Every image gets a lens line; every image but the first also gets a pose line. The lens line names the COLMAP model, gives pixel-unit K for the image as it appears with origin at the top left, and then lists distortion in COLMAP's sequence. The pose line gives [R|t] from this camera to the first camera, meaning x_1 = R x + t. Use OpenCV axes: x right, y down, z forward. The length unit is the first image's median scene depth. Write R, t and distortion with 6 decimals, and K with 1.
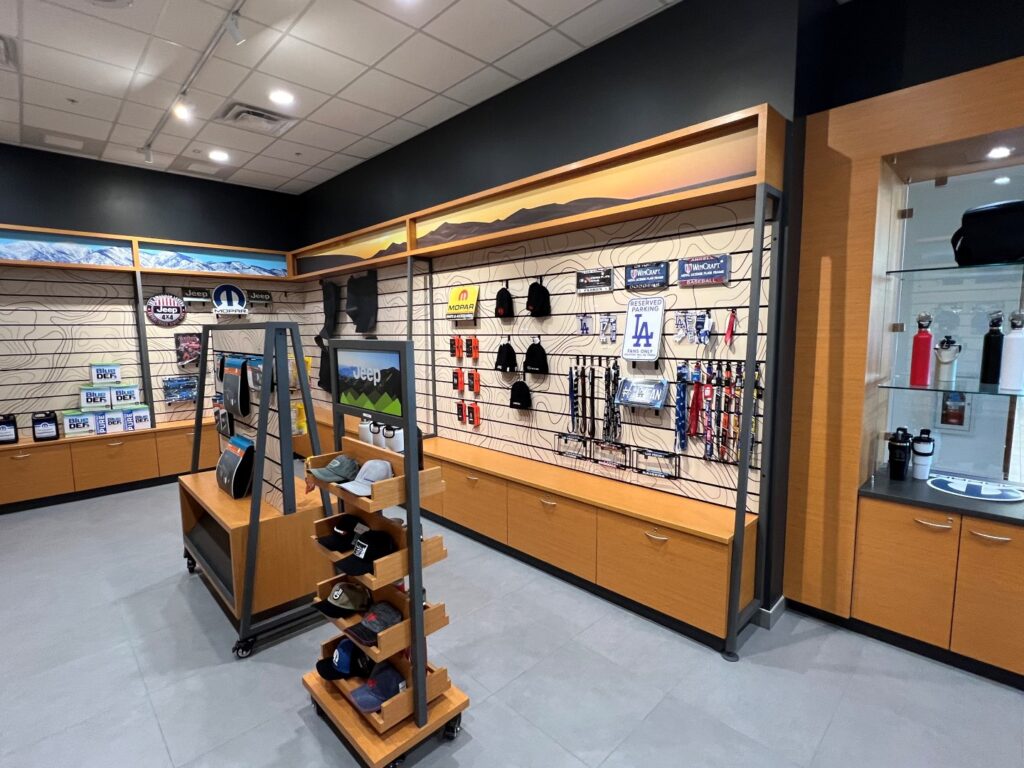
lens RADIAL K [[493.9, 0, 512.6], [0, 493.9, 383.2], [0, 0, 1]] dist [-0.002105, -0.001111]
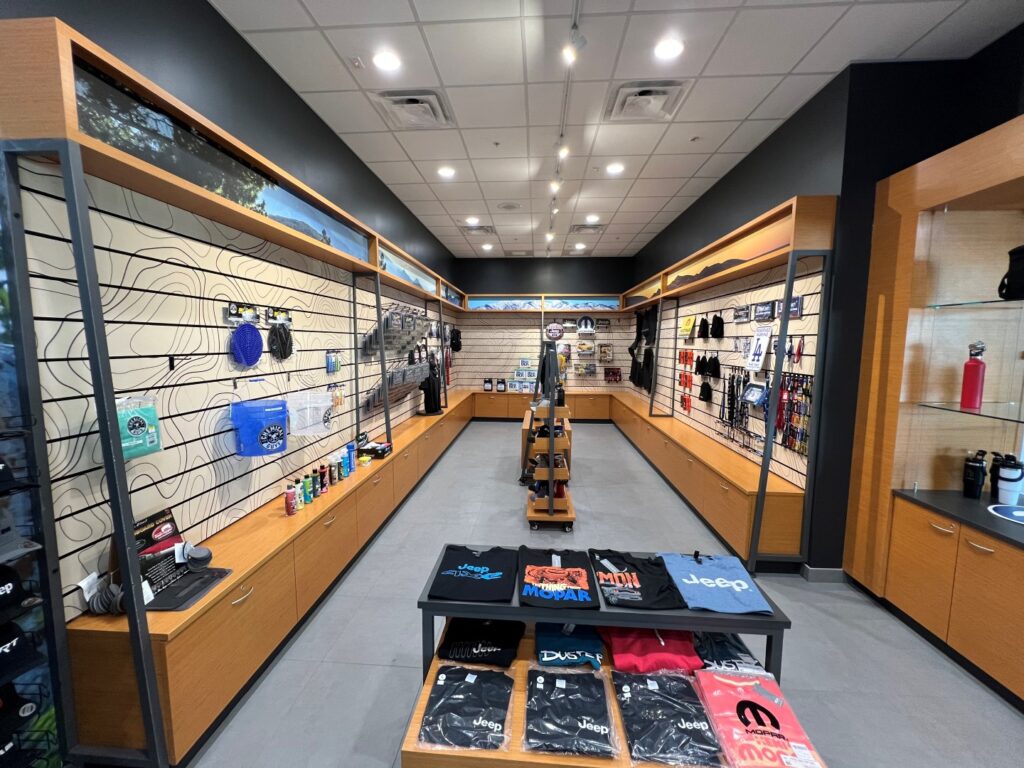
lens RADIAL K [[411.3, 0, 505.7], [0, 411.3, 381.6], [0, 0, 1]] dist [-0.000050, 0.000163]
pose [[0.658307, 0.088501, -0.747529, 0.468821], [-0.093988, 0.994957, 0.035025, 0.006152], [0.746859, 0.047202, 0.663305, -0.213831]]
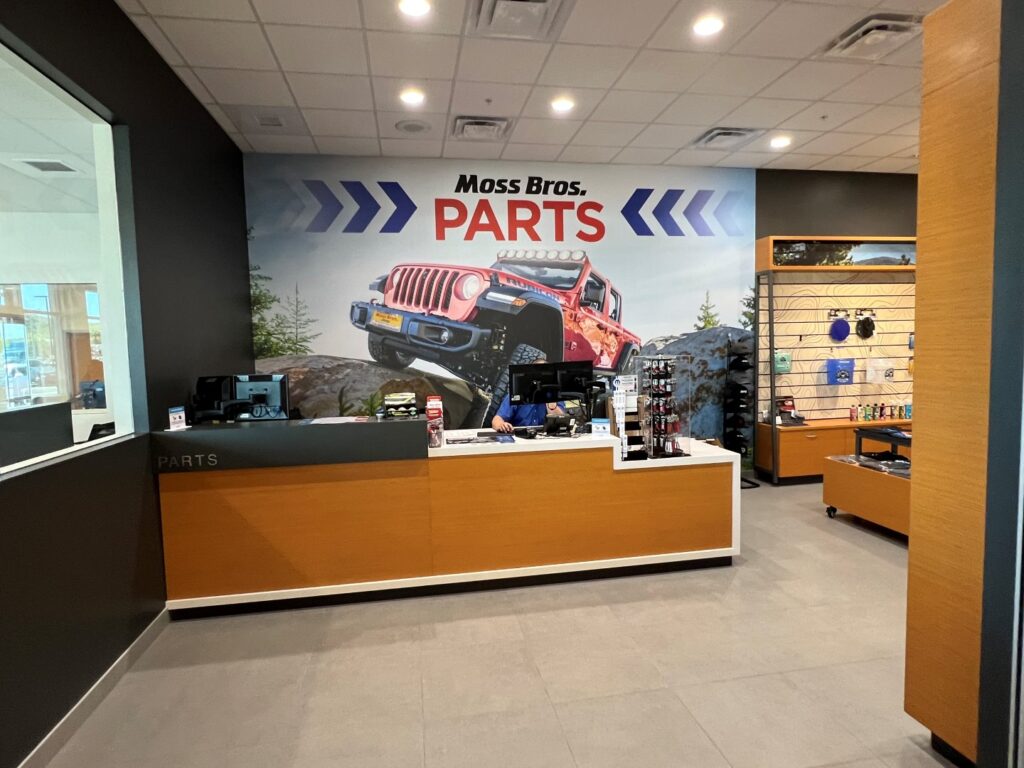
lens RADIAL K [[559.9, 0, 508.1], [0, 559.9, 380.5], [0, 0, 1]] dist [-0.007514, 0.002055]
pose [[-0.570786, 0.084753, -0.816713, 1.728183], [-0.057849, 0.988036, 0.142962, -0.024475], [0.819059, 0.128847, -0.559054, 0.057836]]
